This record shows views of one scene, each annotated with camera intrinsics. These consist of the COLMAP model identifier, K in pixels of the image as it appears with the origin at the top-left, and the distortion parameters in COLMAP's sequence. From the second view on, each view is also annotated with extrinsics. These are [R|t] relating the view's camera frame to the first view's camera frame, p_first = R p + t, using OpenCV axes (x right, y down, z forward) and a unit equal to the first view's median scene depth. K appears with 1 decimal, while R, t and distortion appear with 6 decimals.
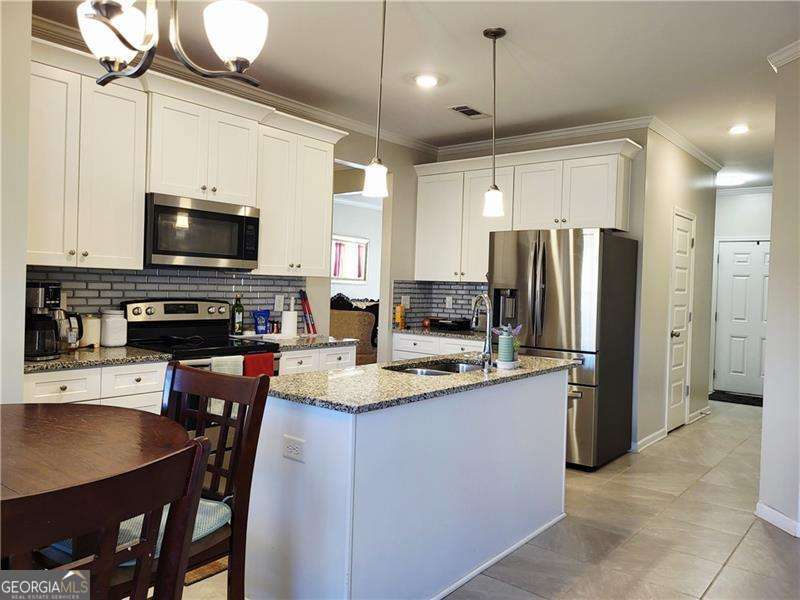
lens RADIAL K [[612.8, 0, 393.6], [0, 612.8, 300.8], [0, 0, 1]] dist [0.027247, -0.003627]
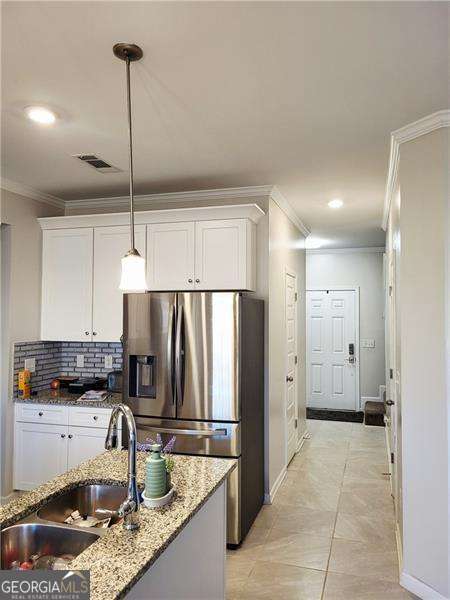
lens RADIAL K [[459.6, 0, 224.7], [0, 459.6, 297.3], [0, 0, 1]] dist [0.027247, -0.003627]
pose [[0.926847, -0.012294, 0.375238, 0.033335], [0.033355, 0.998208, -0.049685, -0.059319], [-0.373955, 0.058567, 0.925596, 0.265717]]
